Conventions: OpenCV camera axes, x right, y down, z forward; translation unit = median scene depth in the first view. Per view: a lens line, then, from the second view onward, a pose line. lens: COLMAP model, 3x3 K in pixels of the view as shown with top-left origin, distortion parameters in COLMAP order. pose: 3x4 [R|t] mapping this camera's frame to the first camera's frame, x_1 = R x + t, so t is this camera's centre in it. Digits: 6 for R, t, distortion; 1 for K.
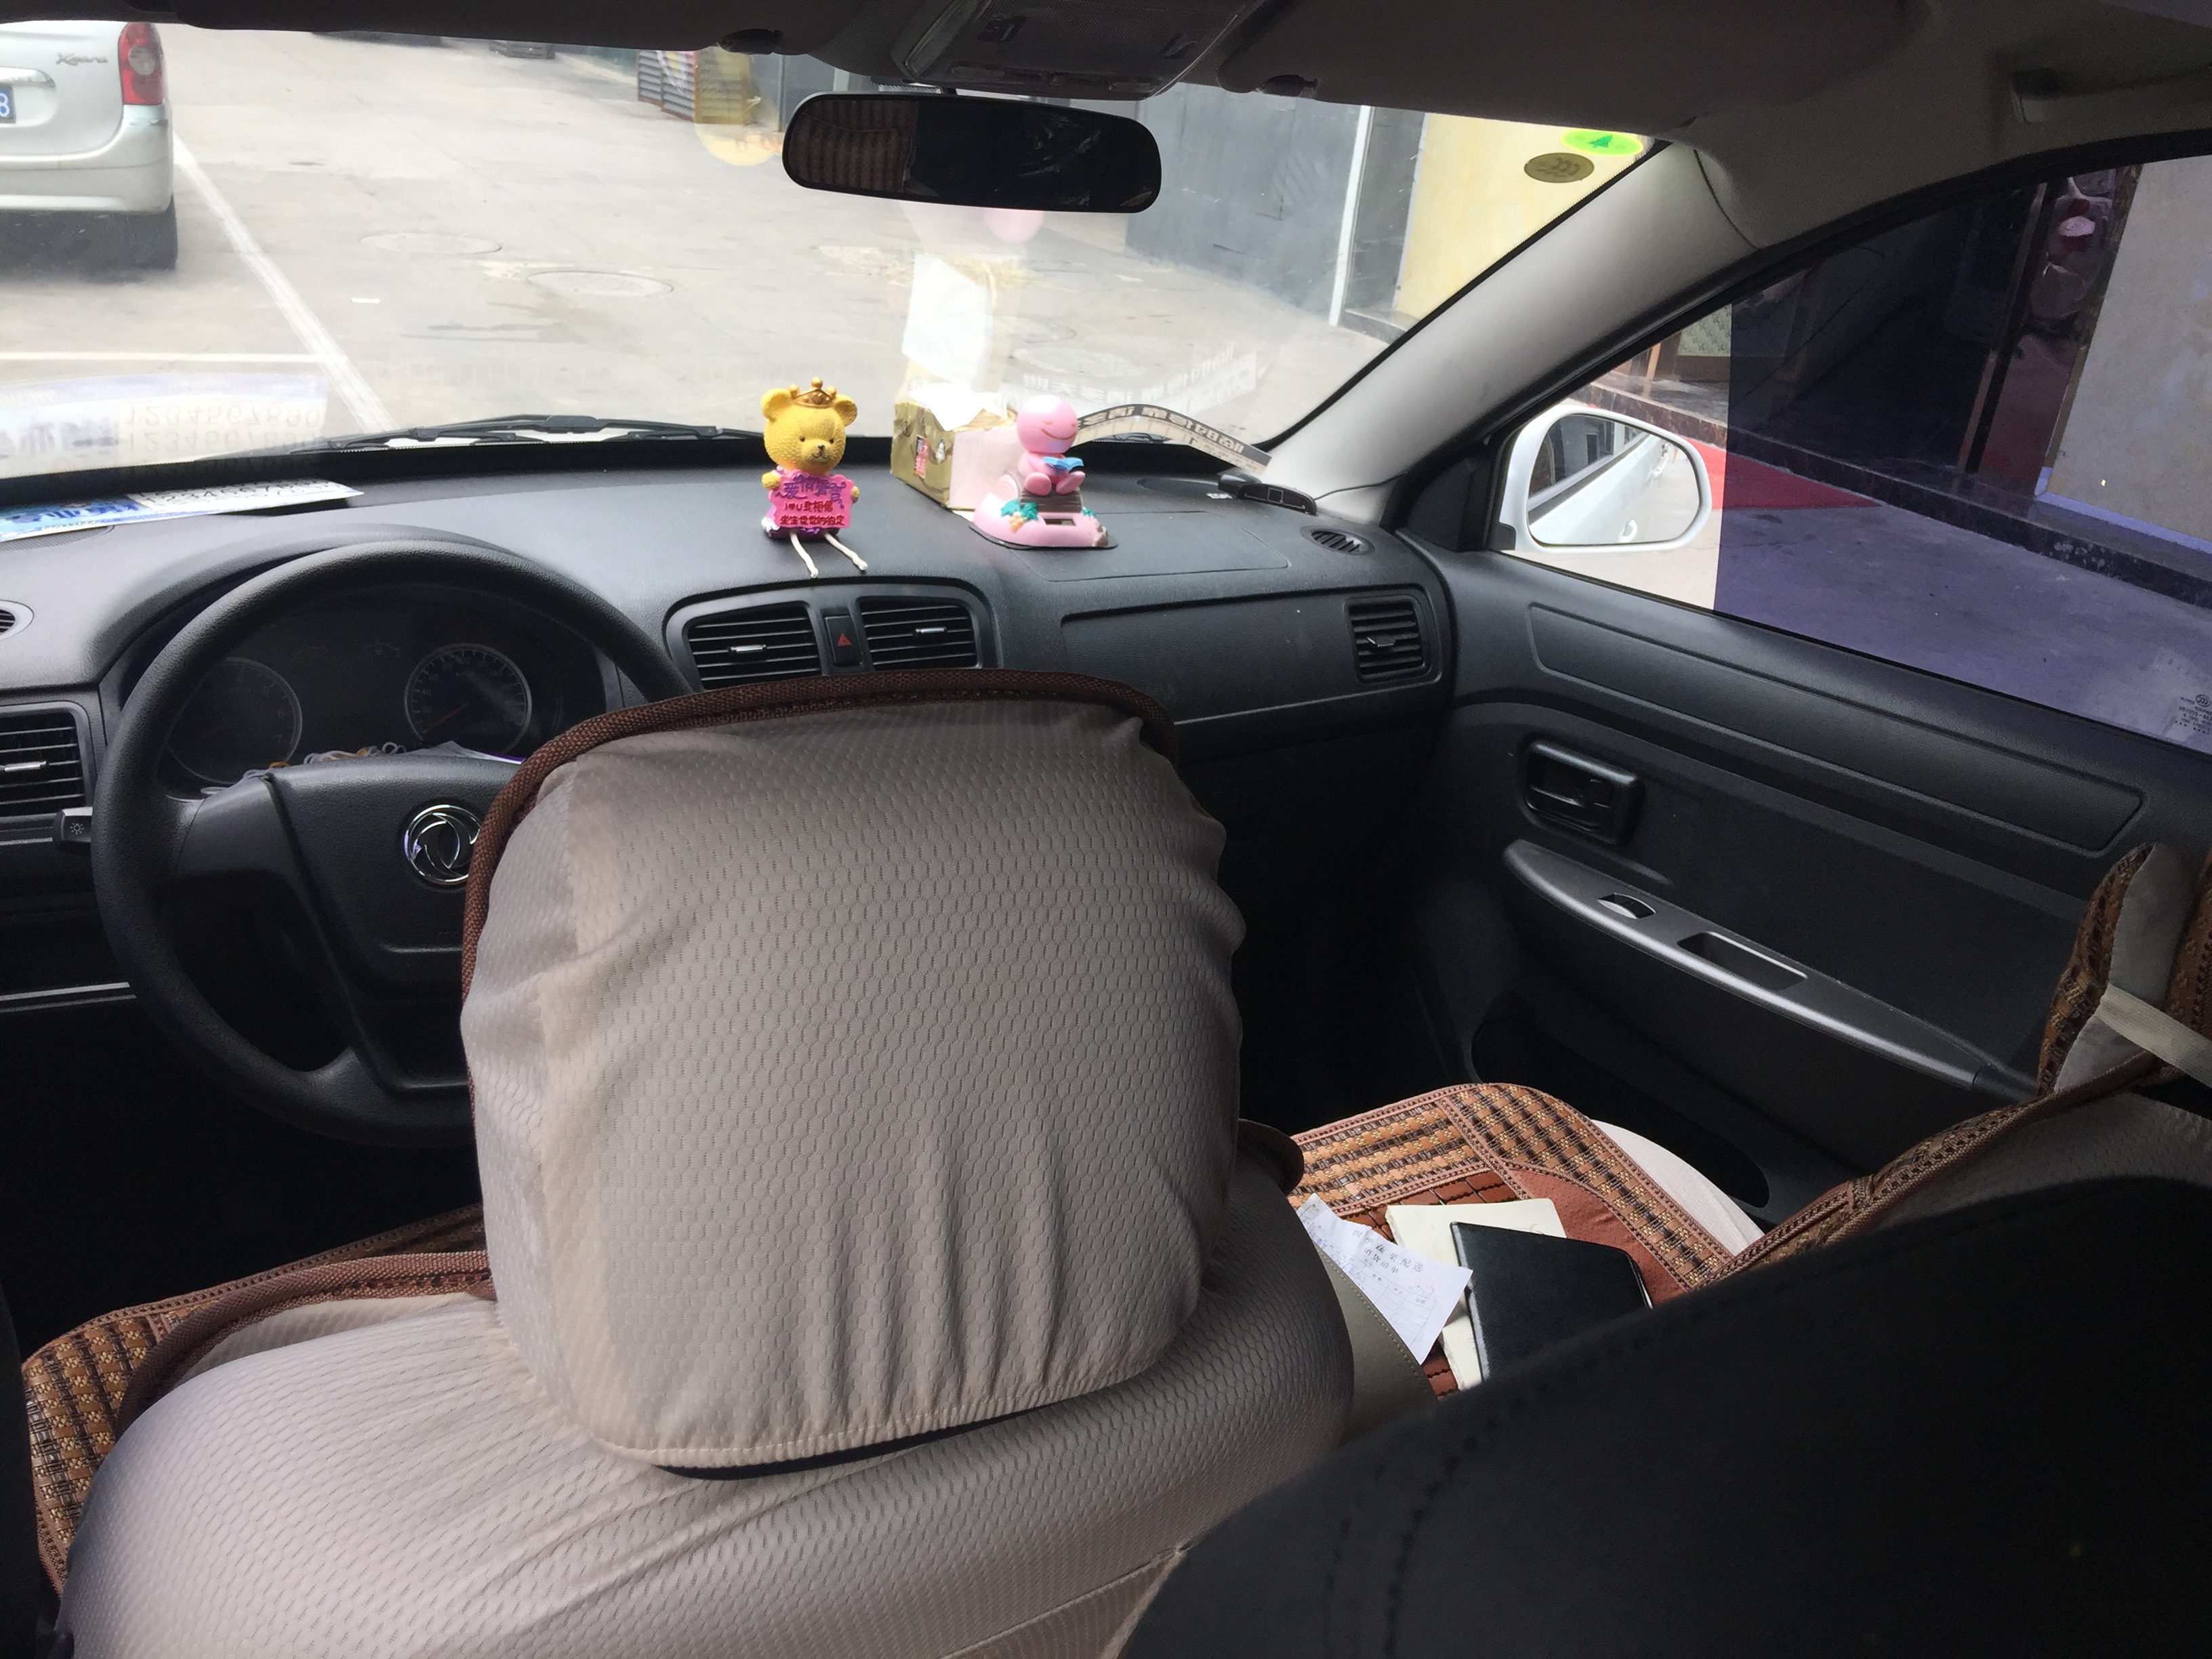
lens RADIAL K [[1869.7, 0, 1166.9], [0, 1869.7, 833.0], [0, 0, 1]] dist [0.136366, -0.221754]
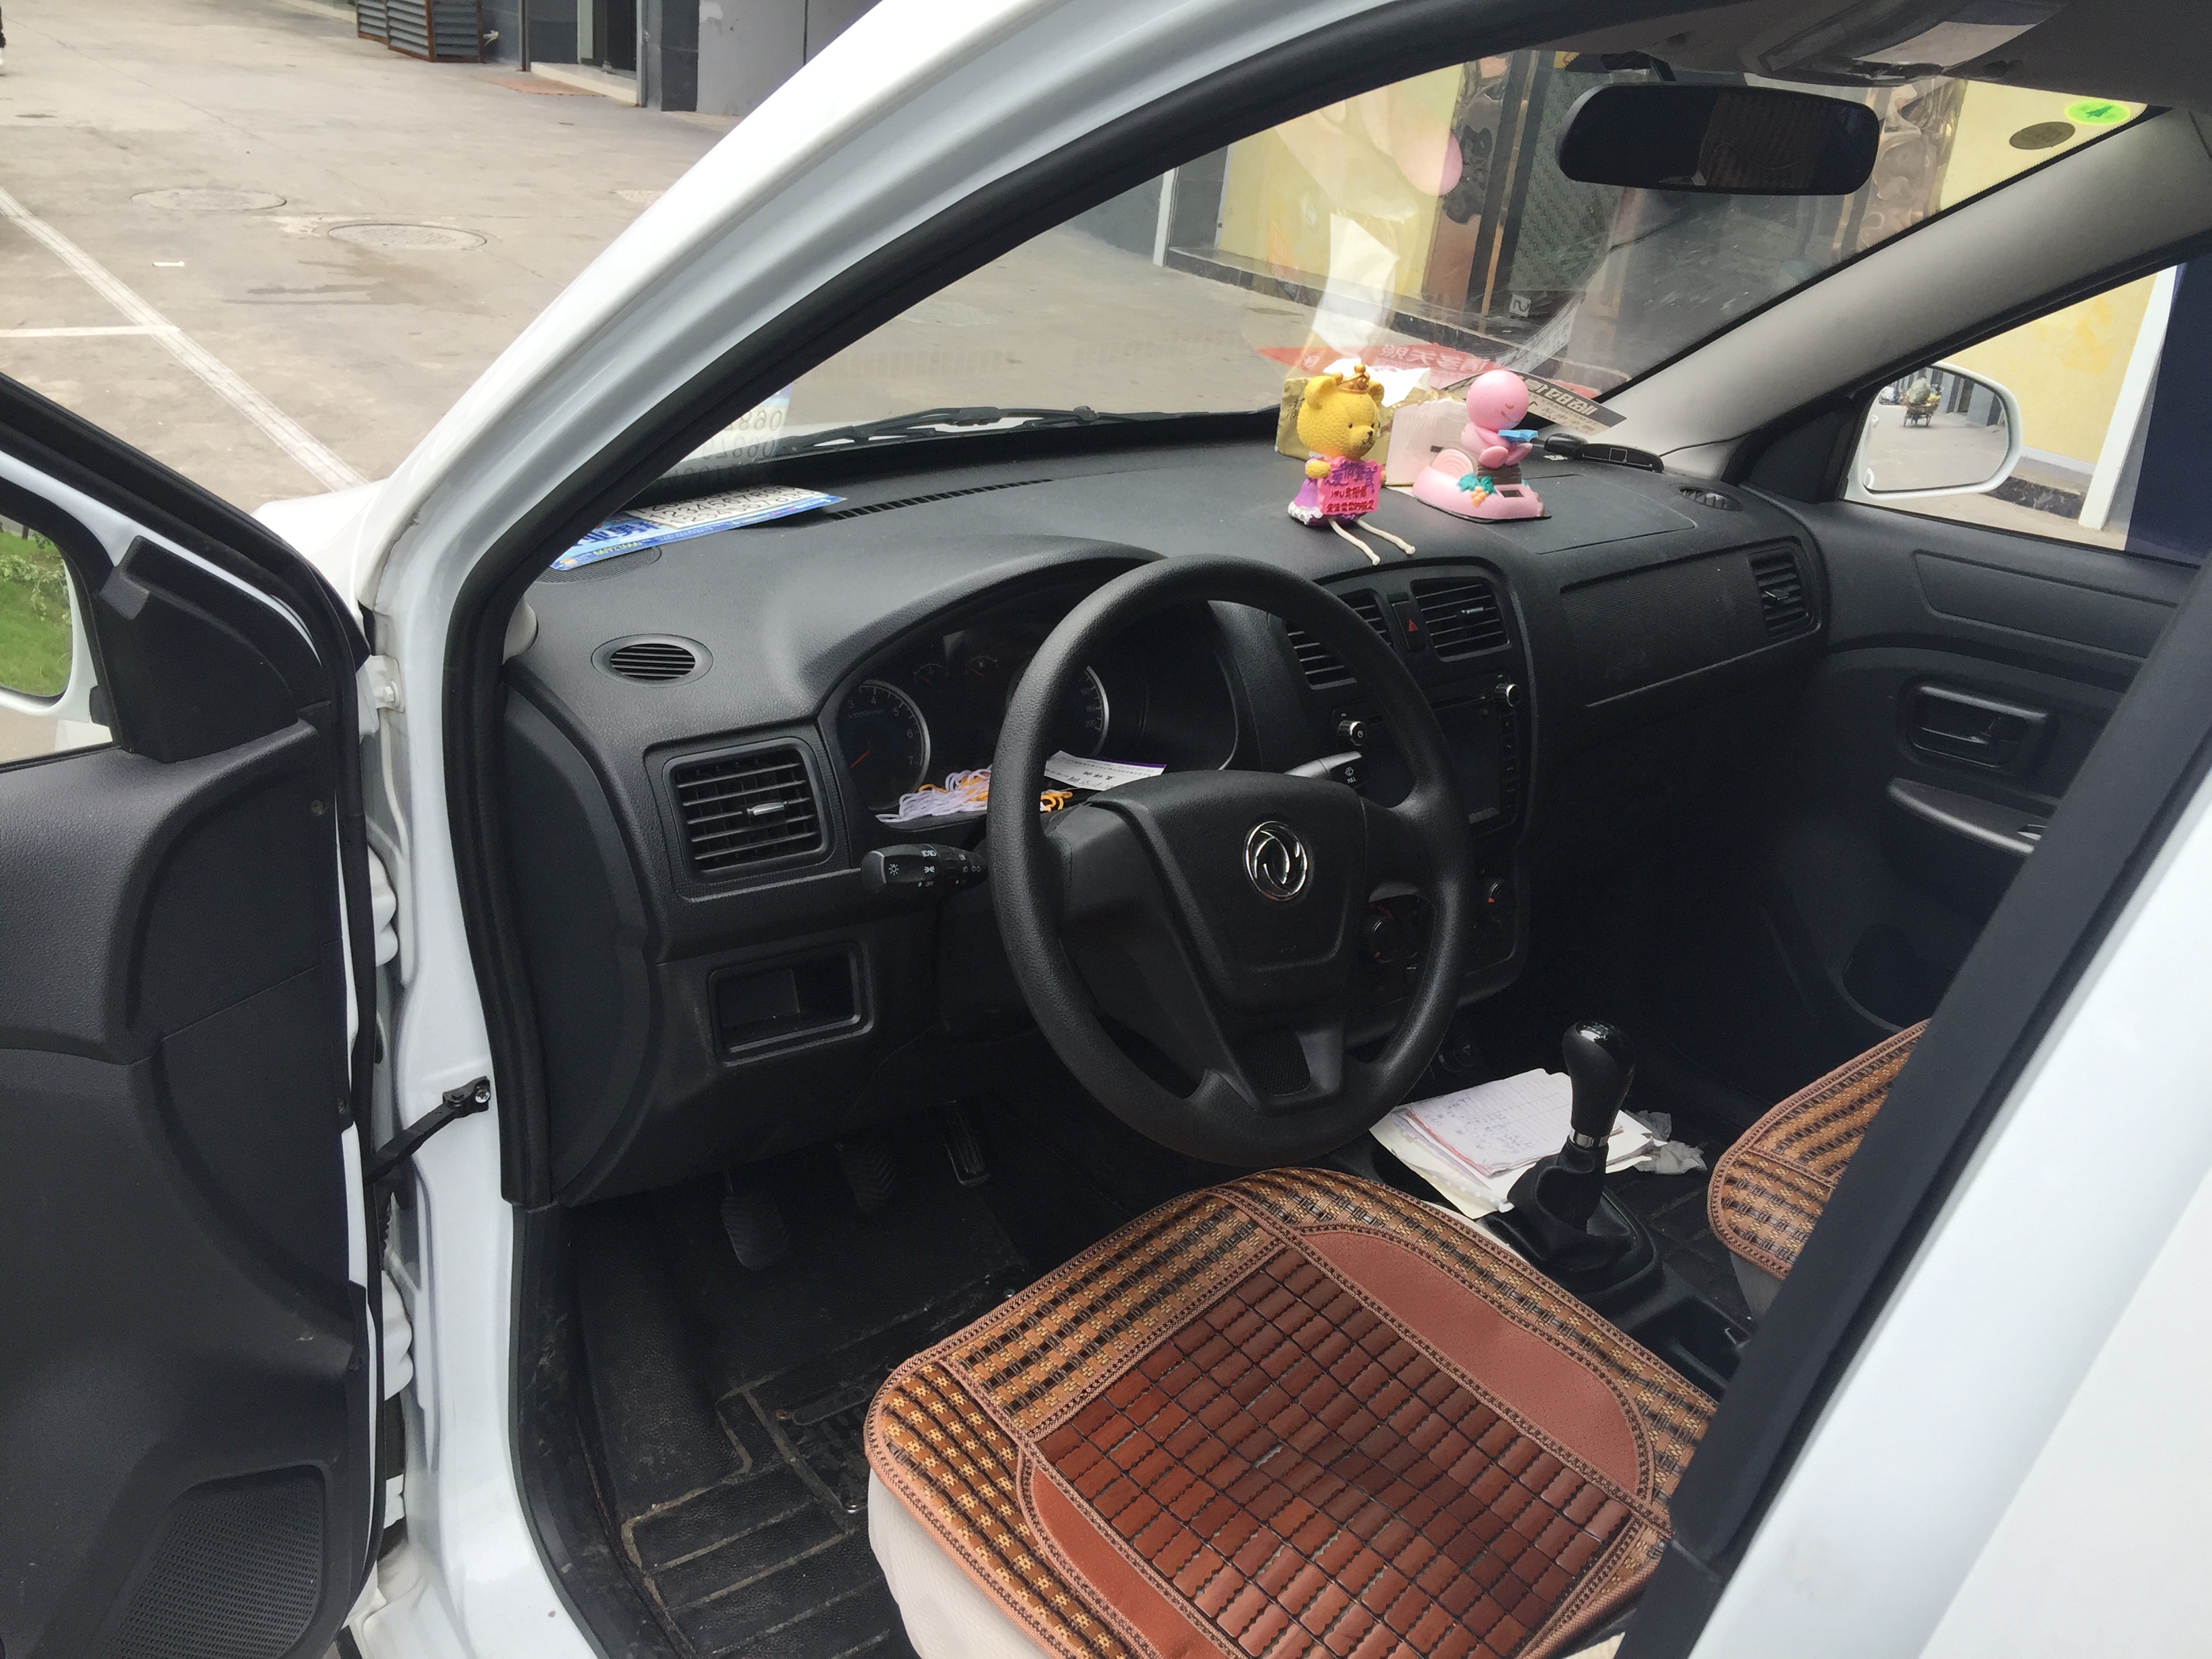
lens RADIAL K [[1869.7, 0, 1166.9], [0, 1869.7, 833.0], [0, 0, 1]] dist [0.136366, -0.221754]
pose [[0.986748, -0.066736, 0.147902, -0.371372], [0.061959, 0.997405, 0.036676, -0.030301], [-0.149965, -0.027026, 0.988322, 0.021890]]
